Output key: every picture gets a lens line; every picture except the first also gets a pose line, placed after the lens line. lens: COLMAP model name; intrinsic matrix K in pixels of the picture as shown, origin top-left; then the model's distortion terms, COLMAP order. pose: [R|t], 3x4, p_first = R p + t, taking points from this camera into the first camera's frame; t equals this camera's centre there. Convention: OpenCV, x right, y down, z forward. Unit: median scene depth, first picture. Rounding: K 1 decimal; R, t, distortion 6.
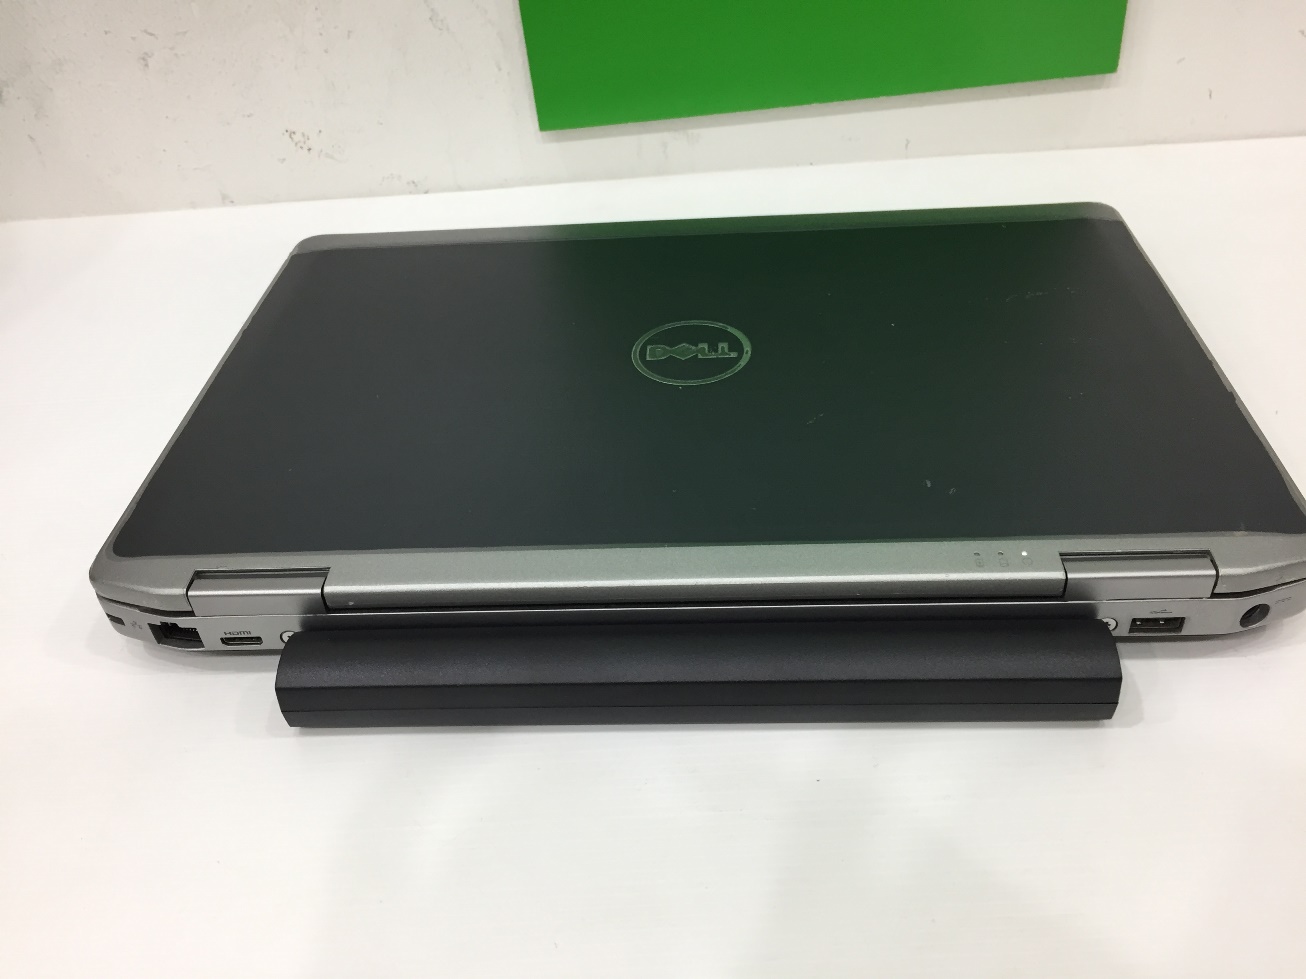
lens RADIAL K [[1140.1, 0, 653.0], [0, 1140.1, 489.5], [0, 0, 1]] dist [0.080033, -0.124966]
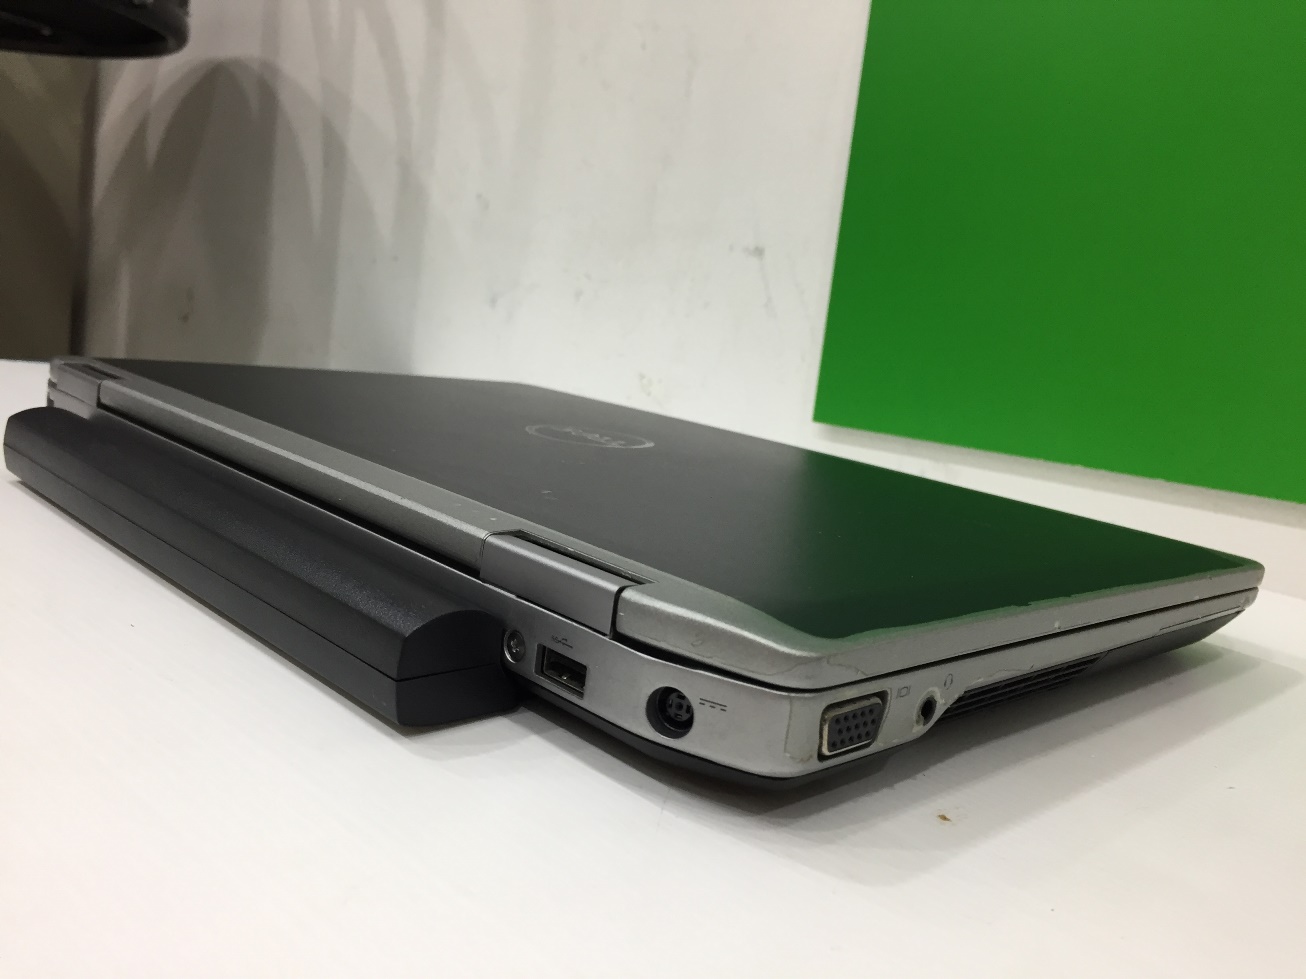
lens RADIAL K [[1140.1, 0, 653.0], [0, 1140.1, 489.5], [0, 0, 1]] dist [0.080033, -0.124966]
pose [[0.710395, 0.272118, -0.649070, 0.484334], [-0.561475, 0.775189, -0.289531, 0.109094], [0.424365, 0.570117, 0.703478, 0.269632]]
